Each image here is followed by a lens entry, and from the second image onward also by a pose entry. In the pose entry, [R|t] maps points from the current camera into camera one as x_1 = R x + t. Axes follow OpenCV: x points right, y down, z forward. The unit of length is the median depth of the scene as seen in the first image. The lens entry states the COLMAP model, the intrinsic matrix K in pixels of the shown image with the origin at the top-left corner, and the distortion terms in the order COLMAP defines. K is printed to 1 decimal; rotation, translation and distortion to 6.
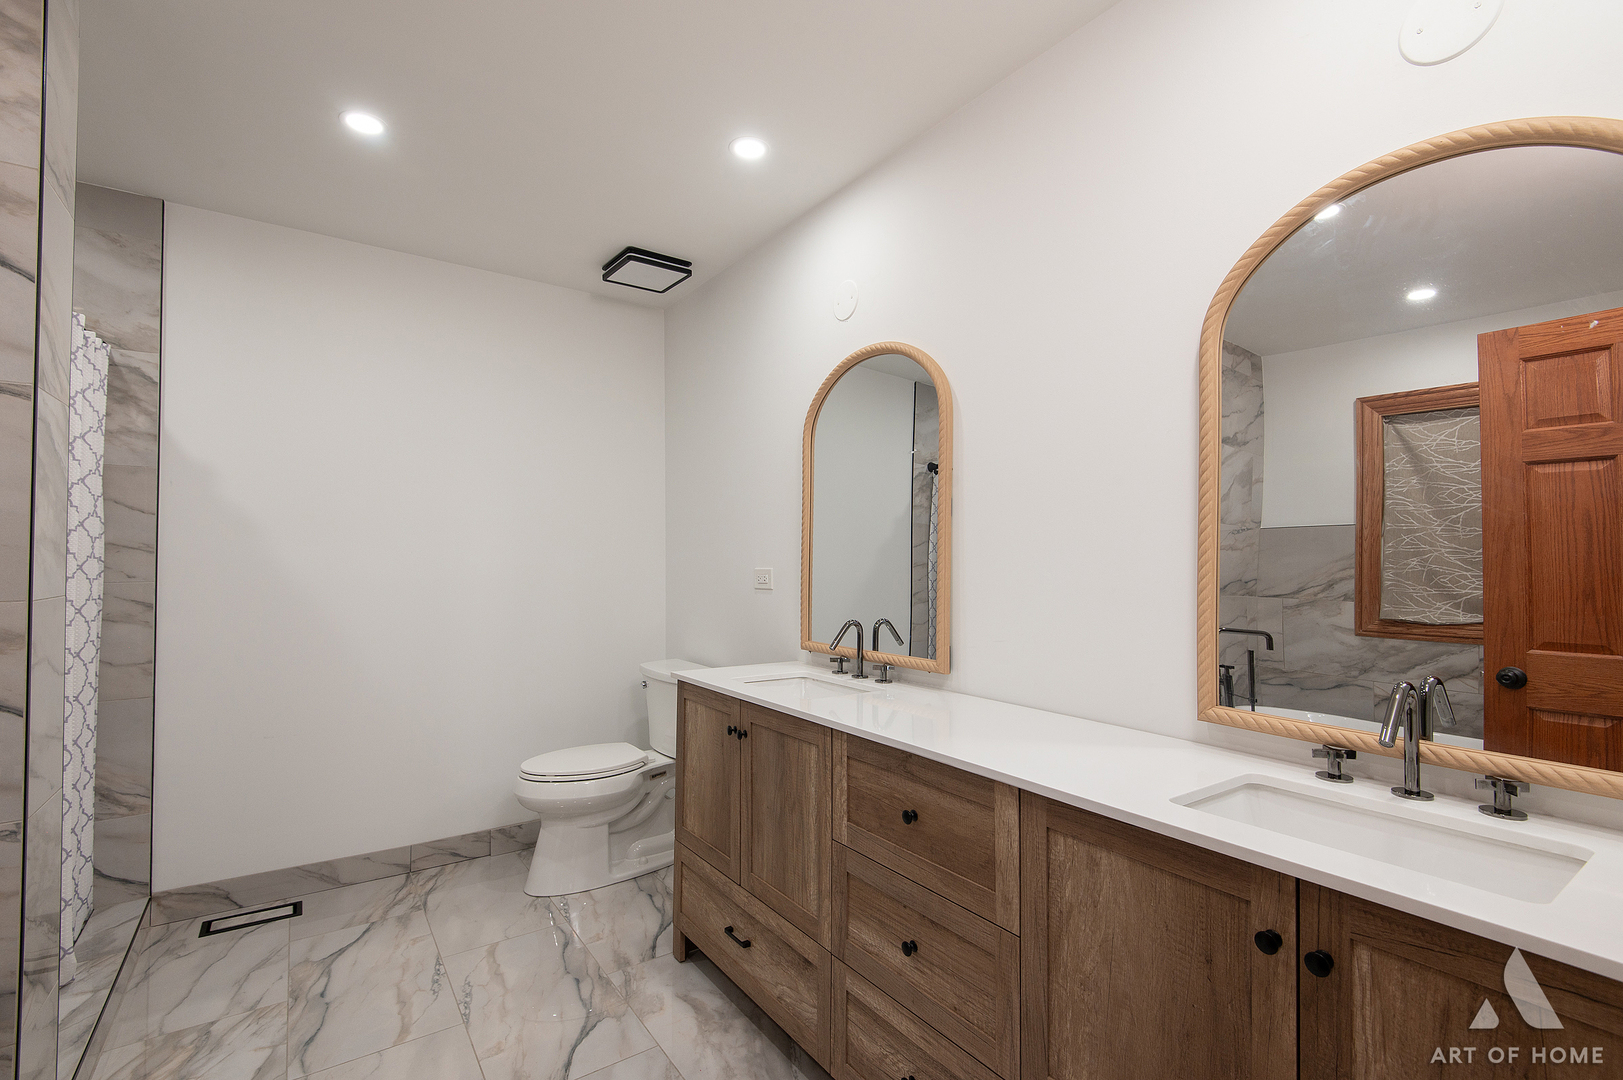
lens RADIAL K [[730.2, 0, 806.4], [0, 730.2, 544.8], [0, 0, 1]] dist [0.009025, -0.001857]
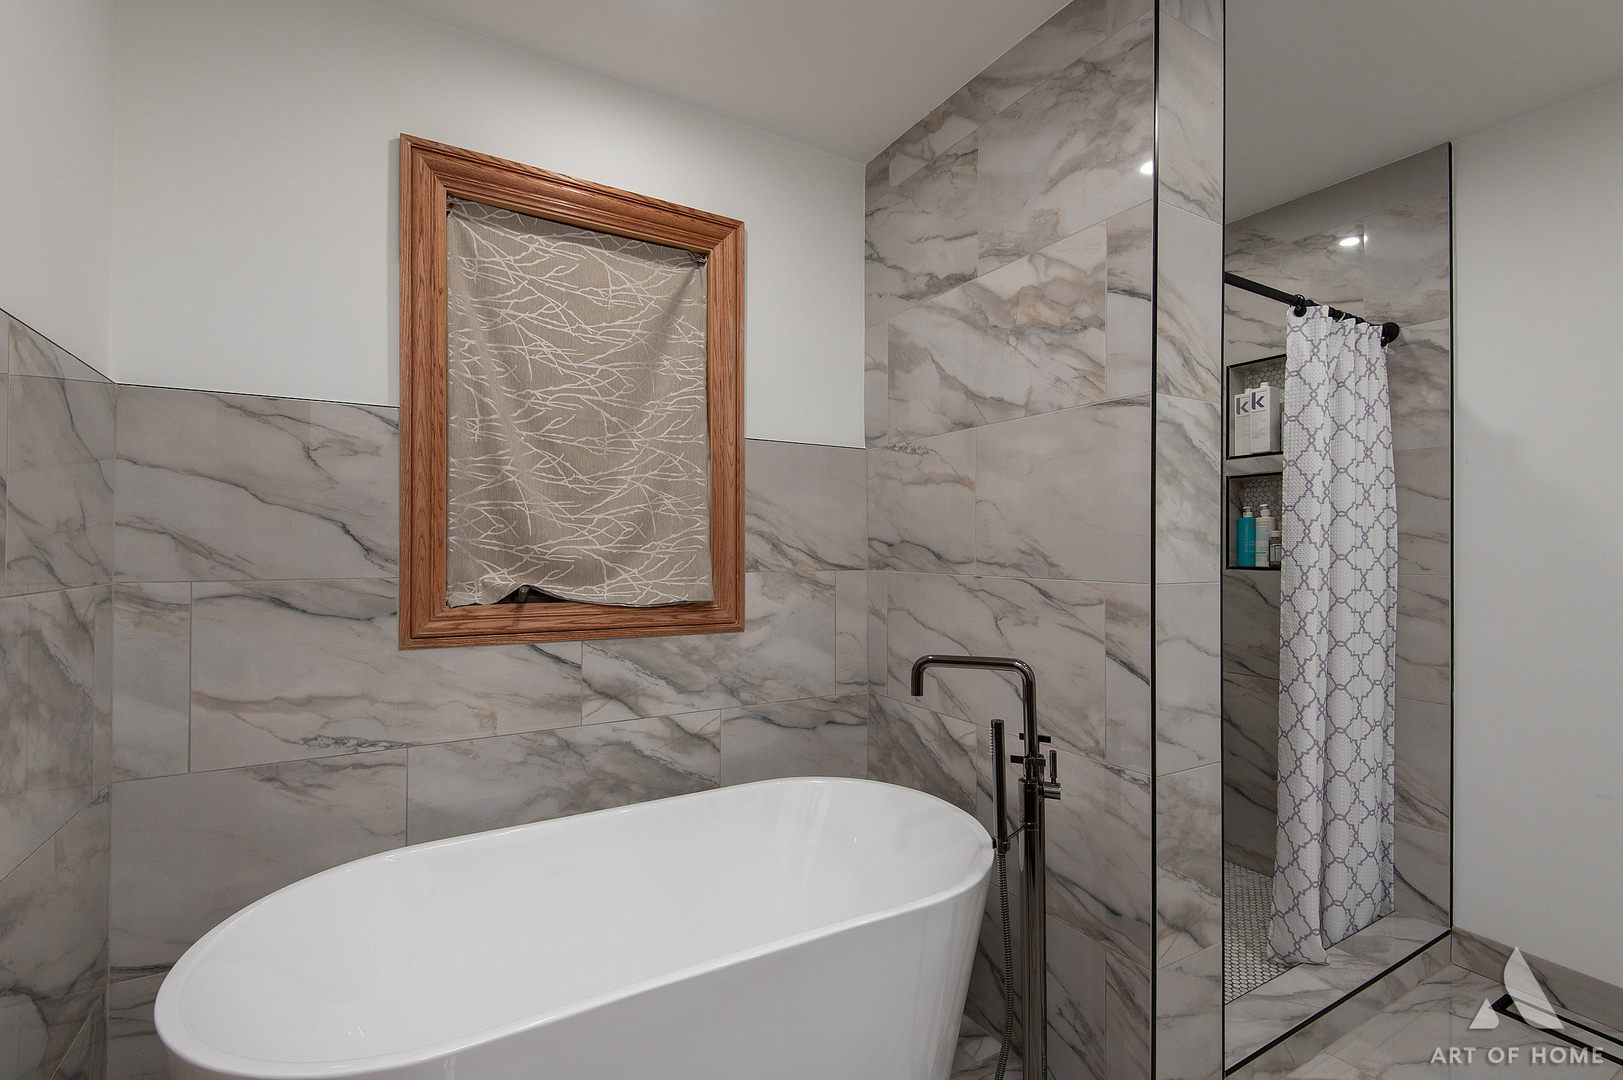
lens RADIAL K [[730.2, 0, 809.0], [0, 730.2, 546.4], [0, 0, 1]] dist [0.009025, -0.001857]
pose [[-0.072708, -0.006352, -0.997333, 0.055511], [0.016099, 0.999842, -0.007541, 0.009818], [0.997223, -0.016604, -0.072594, 0.297861]]
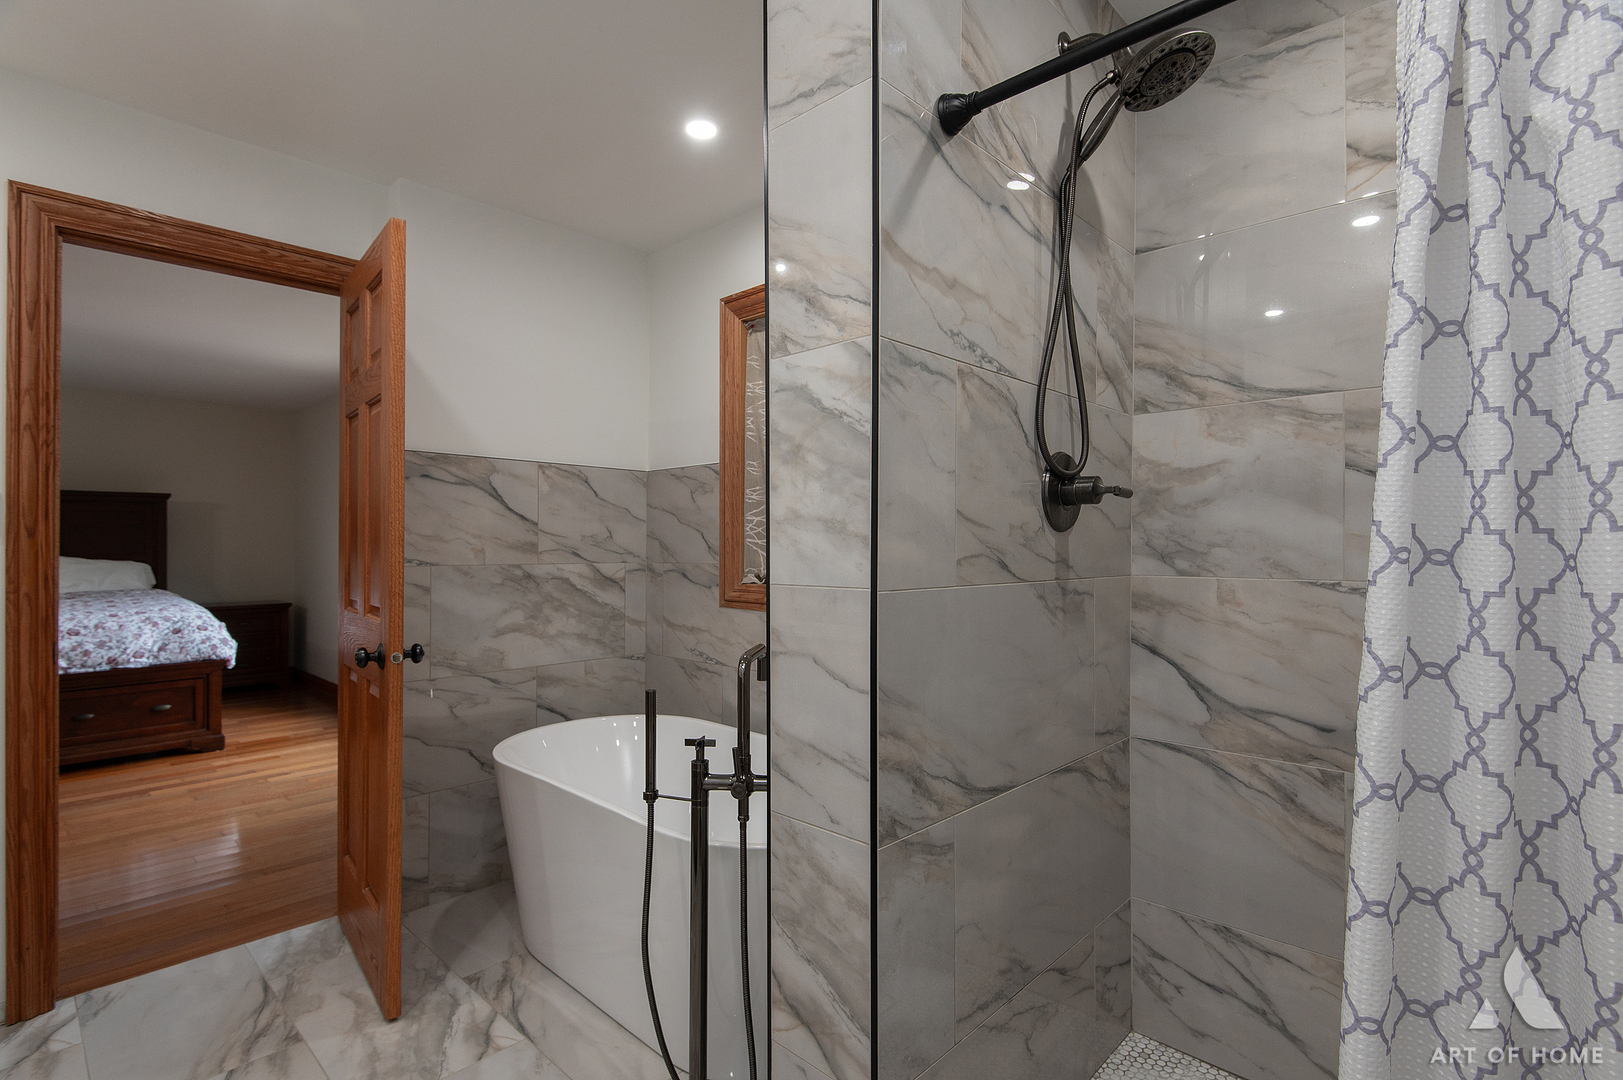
lens RADIAL K [[785.0, 0, 816.5], [0, 785.0, 545.9], [0, 0, 1]] dist [0.021927, -0.000038]
pose [[-0.980028, -0.002046, -0.198850, -0.480962], [0.002284, 0.999765, -0.021540, 0.025699], [0.198848, -0.021564, -0.979793, 1.076378]]
